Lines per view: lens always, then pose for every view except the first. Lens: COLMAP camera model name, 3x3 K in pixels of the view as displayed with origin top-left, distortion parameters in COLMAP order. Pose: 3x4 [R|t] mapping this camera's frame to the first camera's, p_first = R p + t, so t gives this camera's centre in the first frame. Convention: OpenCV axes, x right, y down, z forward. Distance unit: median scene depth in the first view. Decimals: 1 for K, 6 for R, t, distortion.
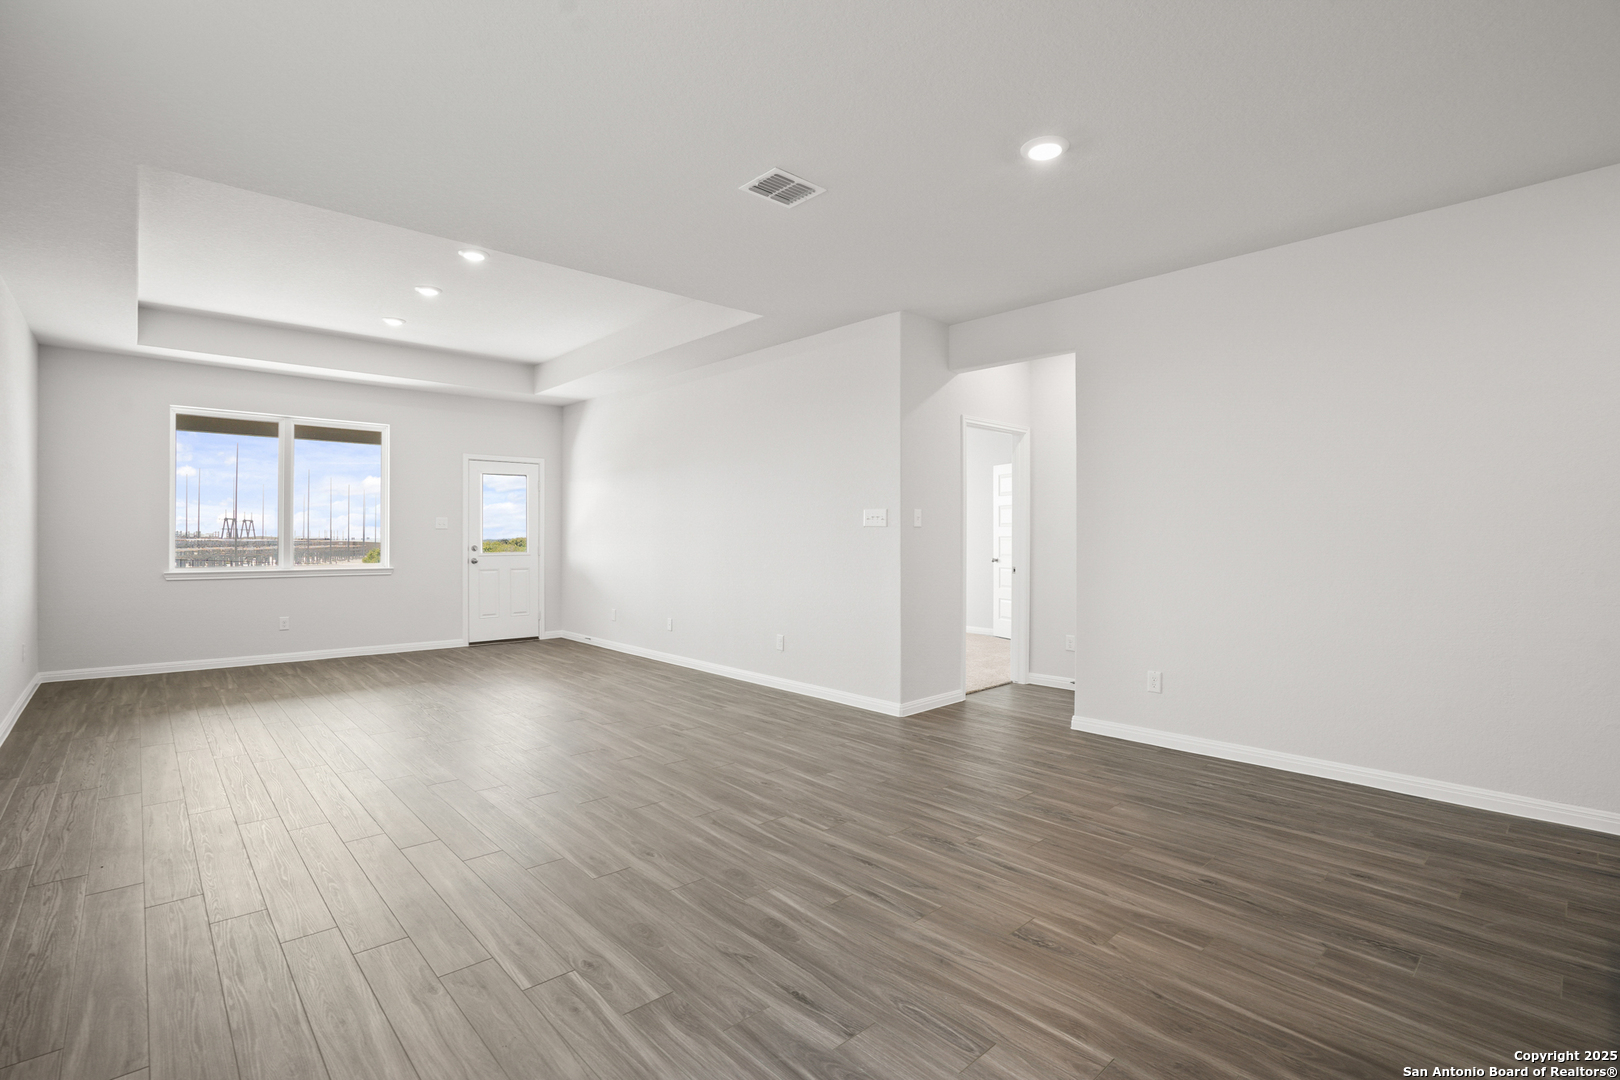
lens RADIAL K [[754.9, 0, 804.0], [0, 754.9, 512.5], [0, 0, 1]] dist [-0.052835, 0.015756]
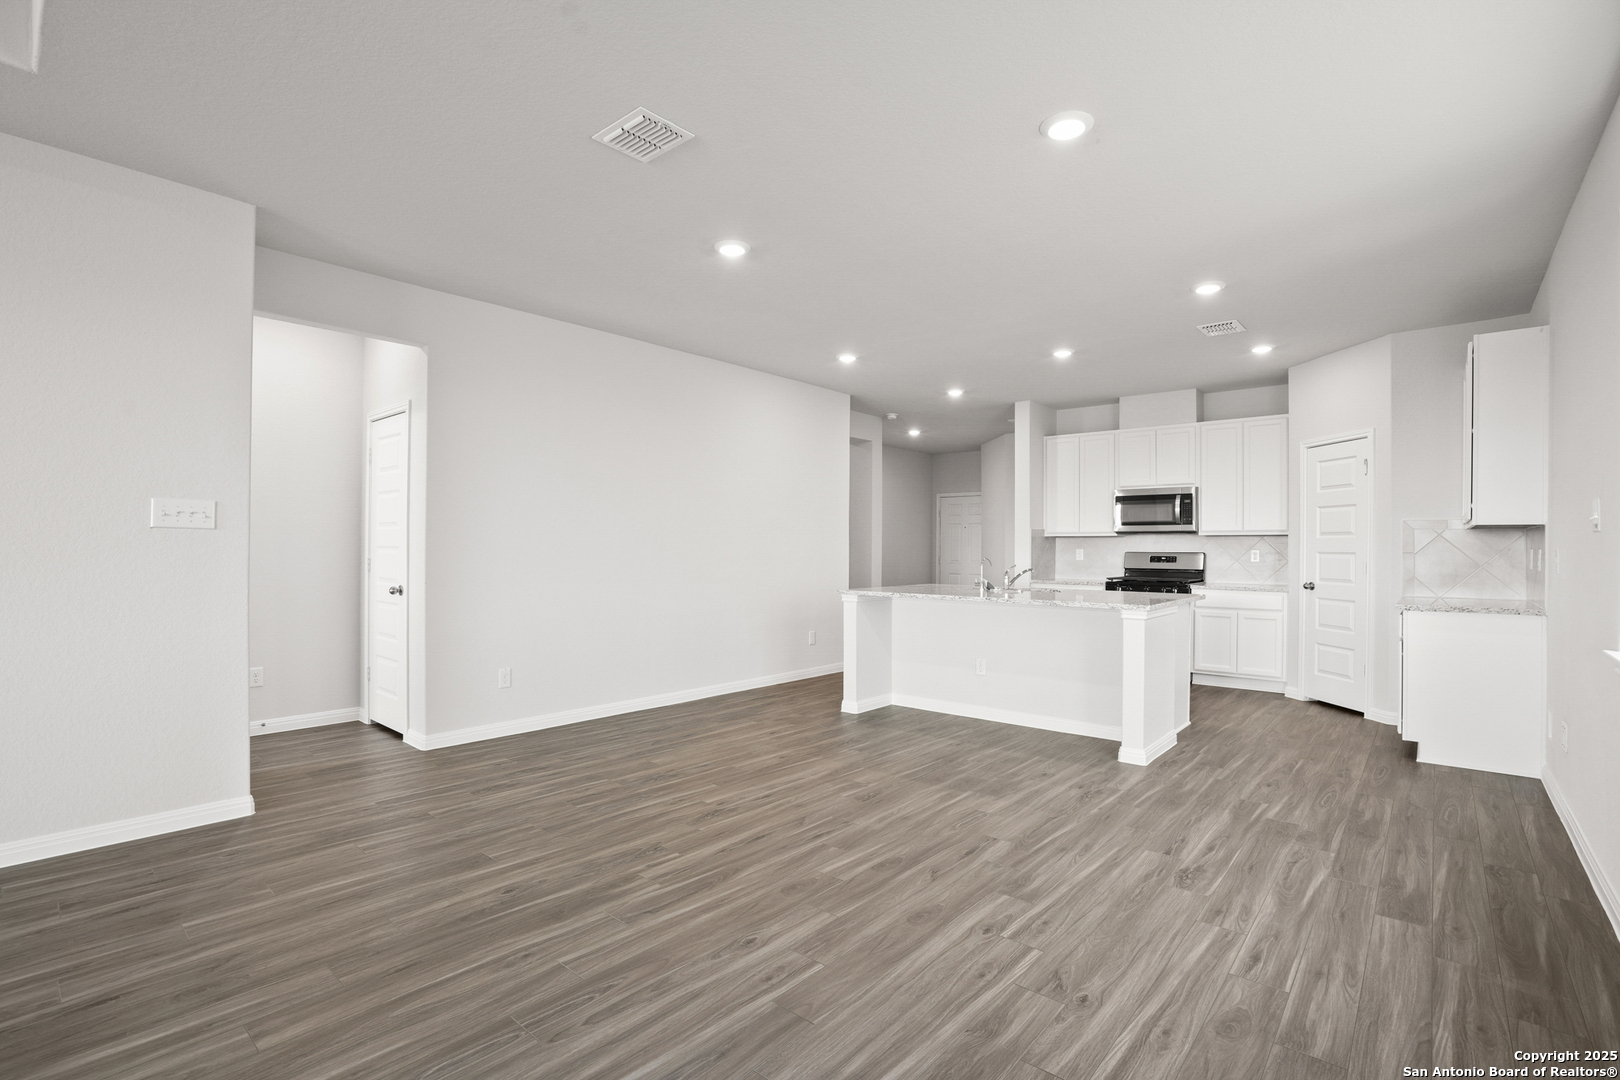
lens RADIAL K [[754.9, 0, 809.1], [0, 754.9, 551.6], [0, 0, 1]] dist [-0.052835, 0.015756]
pose [[-0.118879, -0.006218, 0.992889, -0.983505], [-0.033646, 0.999431, 0.002231, 0.034424], [-0.992339, -0.033141, -0.119021, 1.019946]]
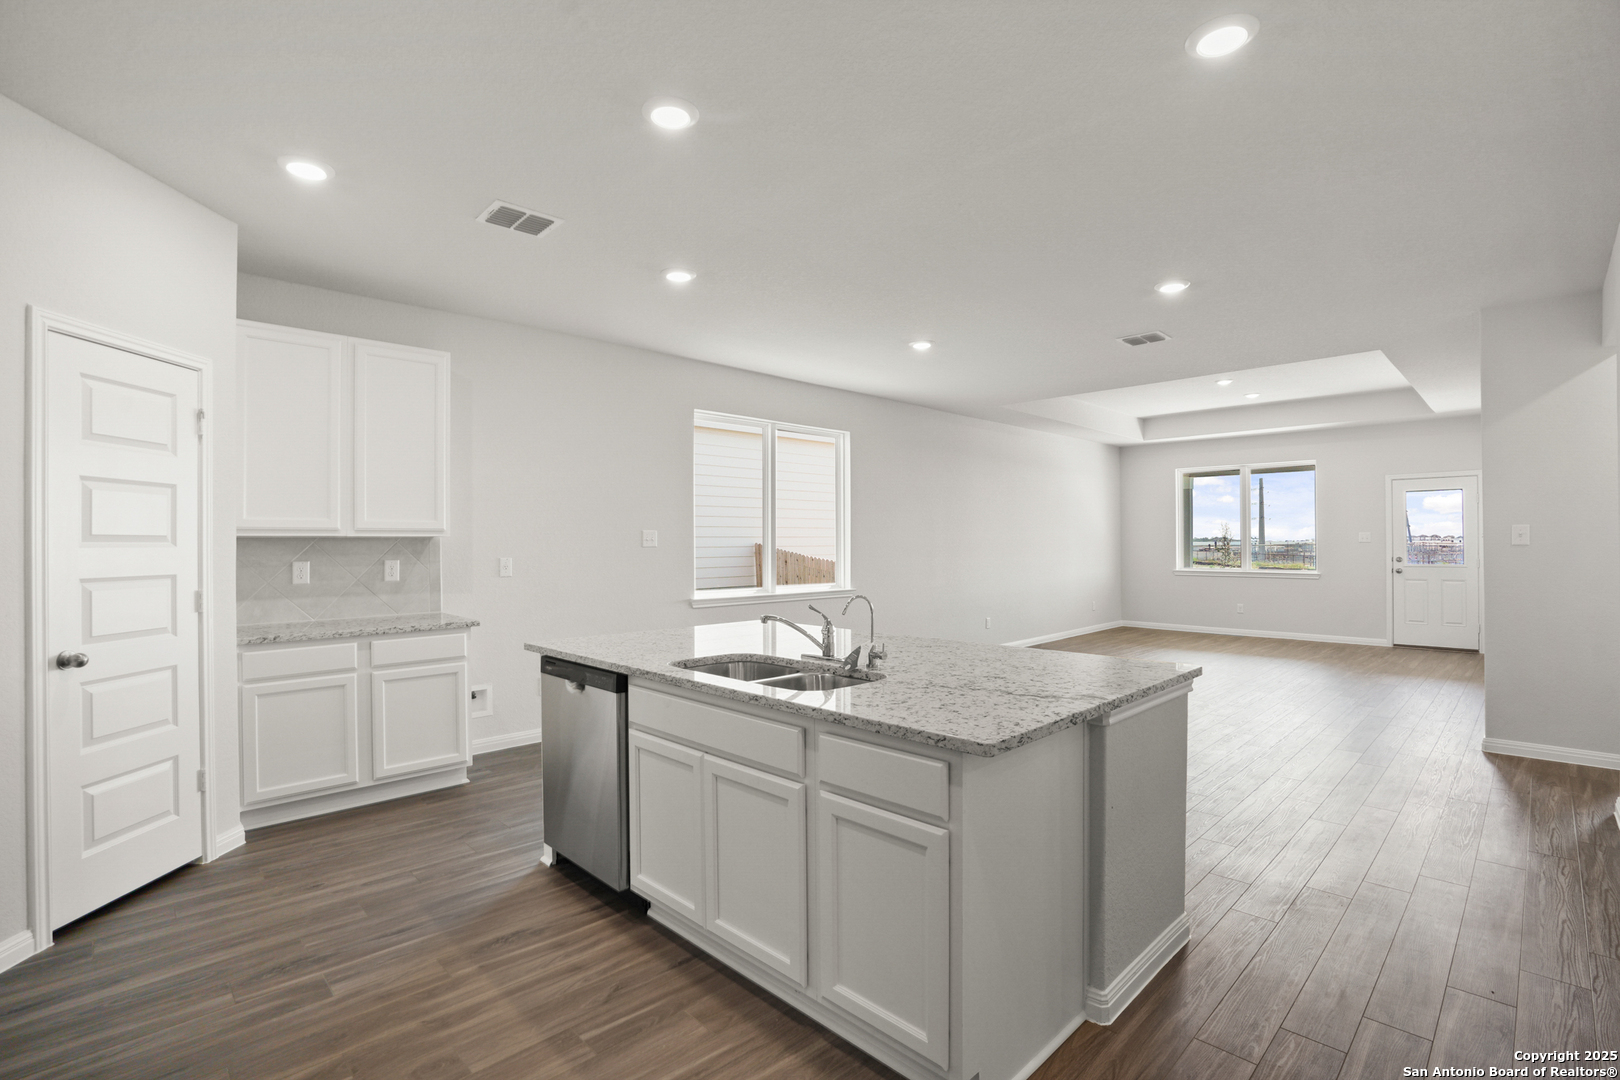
lens RADIAL K [[754.9, 0, 814.9], [0, 754.9, 537.4], [0, 0, 1]] dist [-0.052835, 0.015756]
pose [[0.040008, -0.006854, -0.999176, 1.713494], [0.033603, 0.999420, -0.005510, -0.021812], [0.998634, -0.033355, 0.040215, 0.266148]]
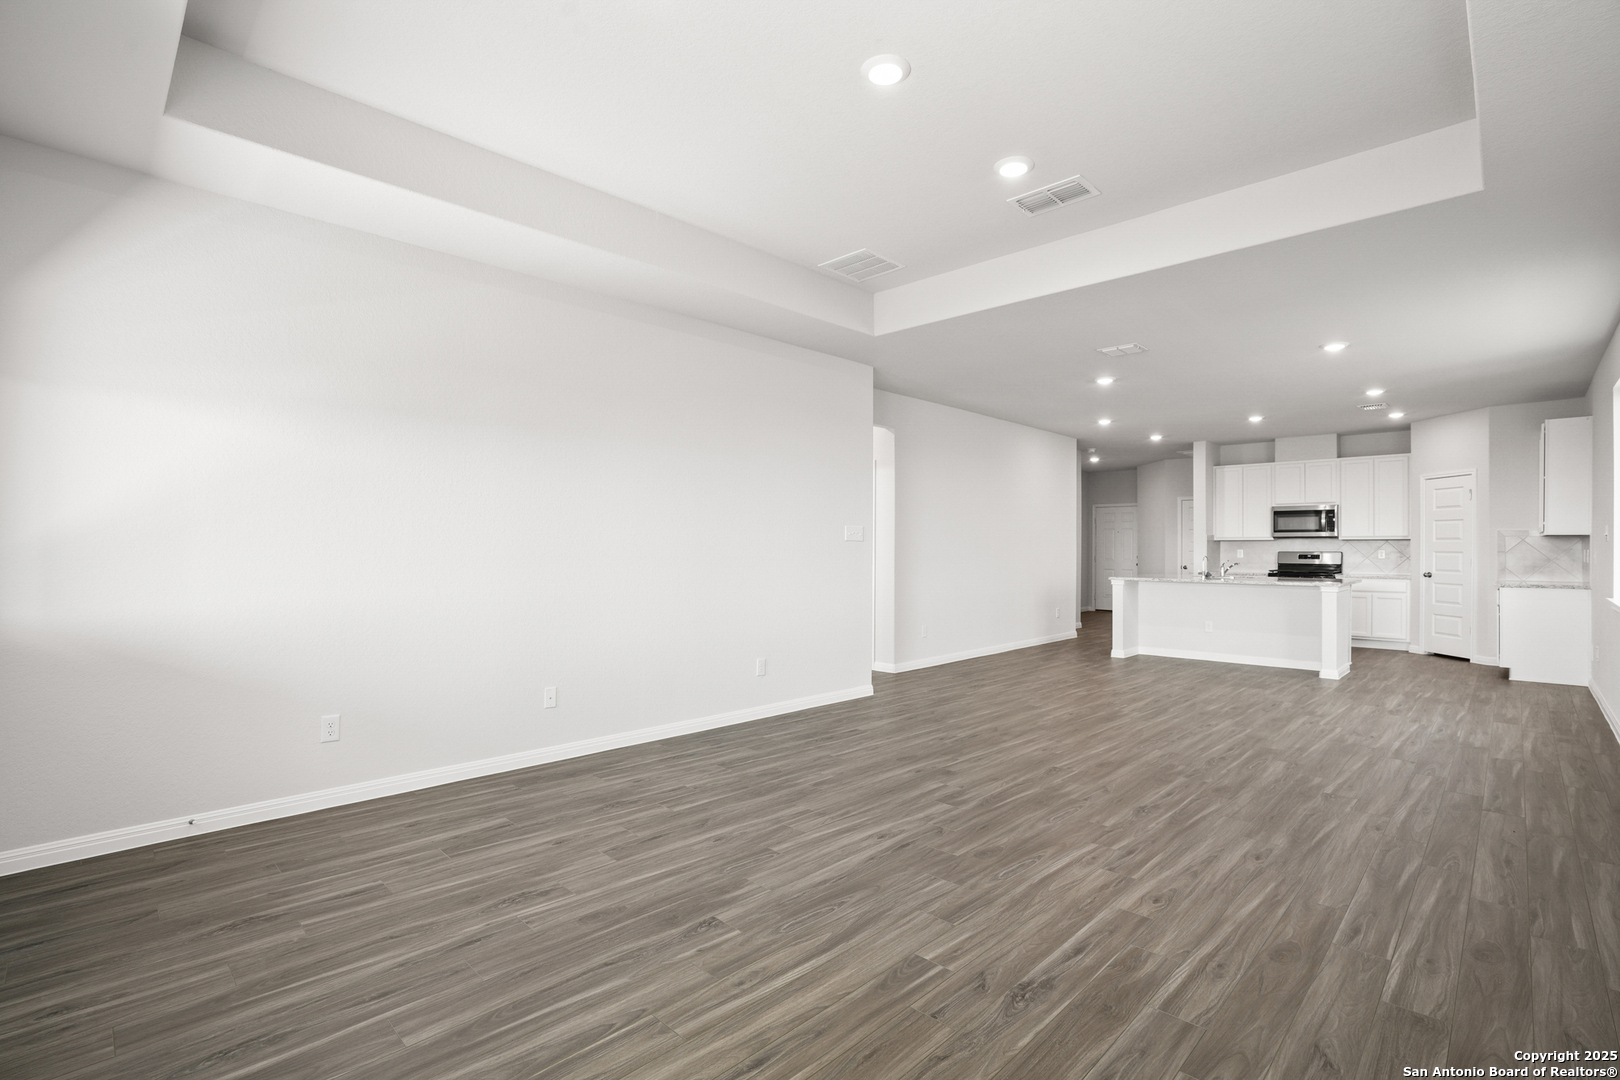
lens RADIAL K [[754.9, 0, 801.2], [0, 754.9, 550.8], [0, 0, 1]] dist [-0.052835, 0.015756]
pose [[-0.051930, -0.005624, 0.998635, -1.901789], [-0.031706, 0.999489, 0.003980, 0.058403], [-0.998147, -0.031456, -0.052082, 2.042102]]
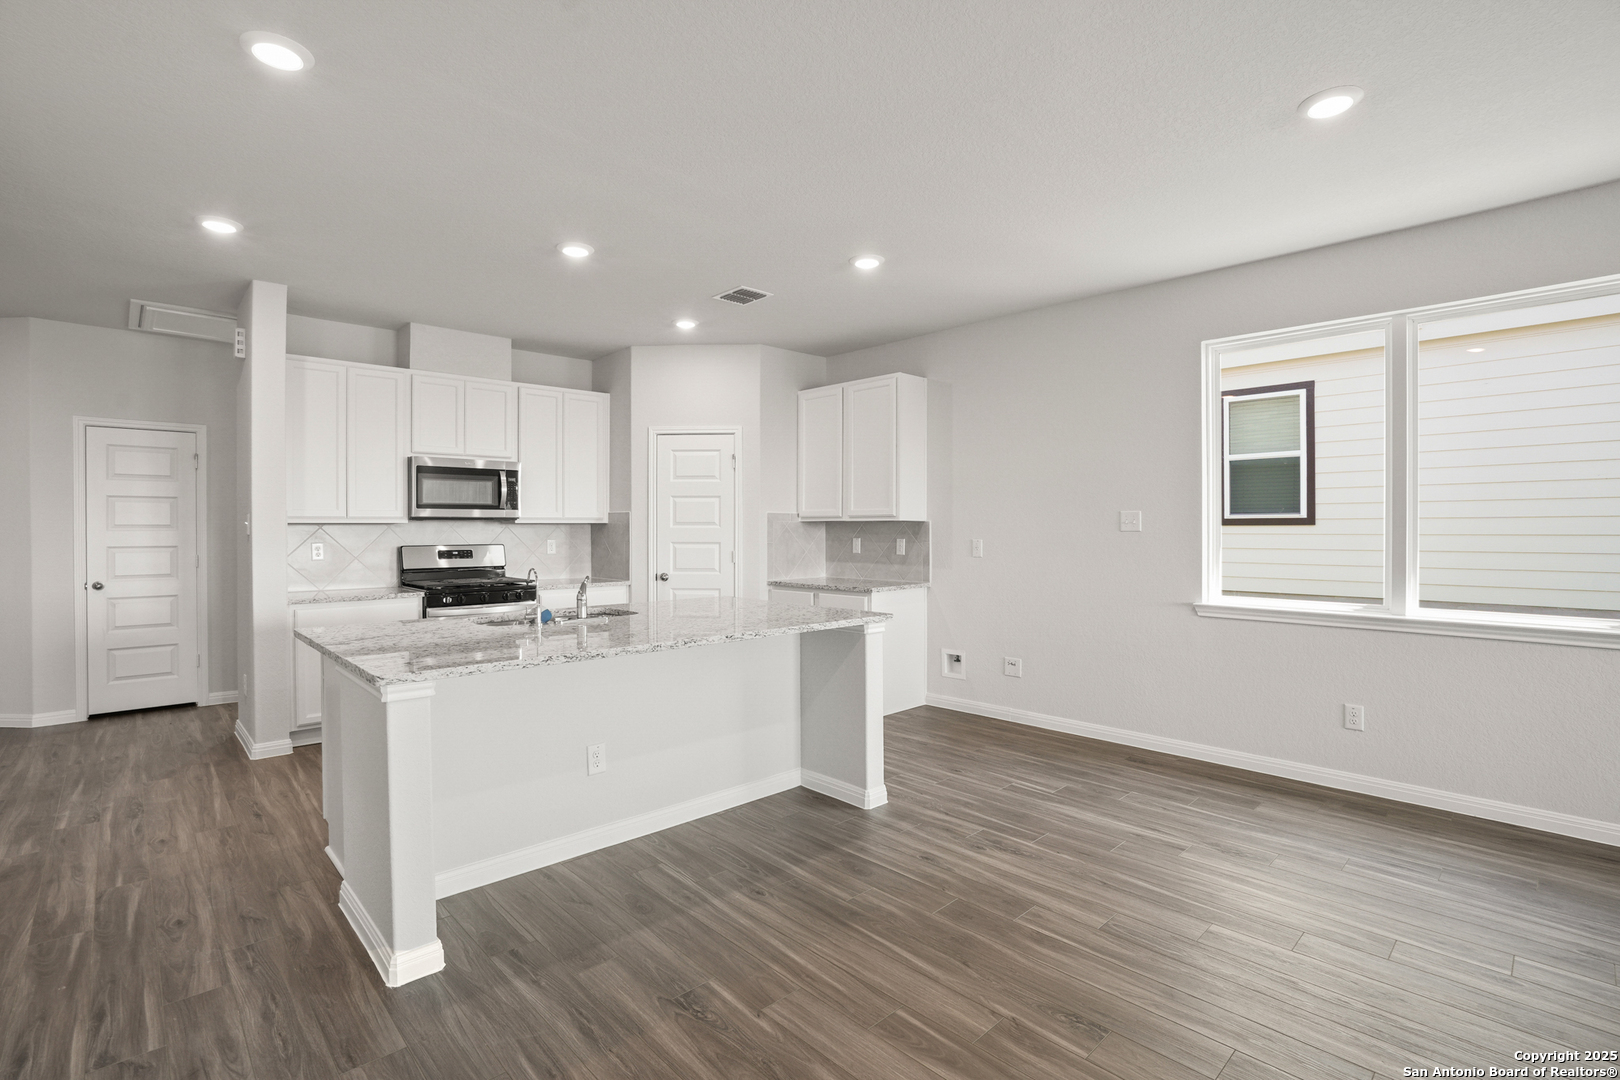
lens RADIAL K [[754.9, 0, 806.7], [0, 754.9, 522.1], [0, 0, 1]] dist [-0.052835, 0.015756]
pose [[-0.999792, -0.000016, -0.020397, 0.498230], [0.000713, 0.999360, -0.035753, 0.013355], [0.020385, -0.035761, -0.999152, 1.433812]]
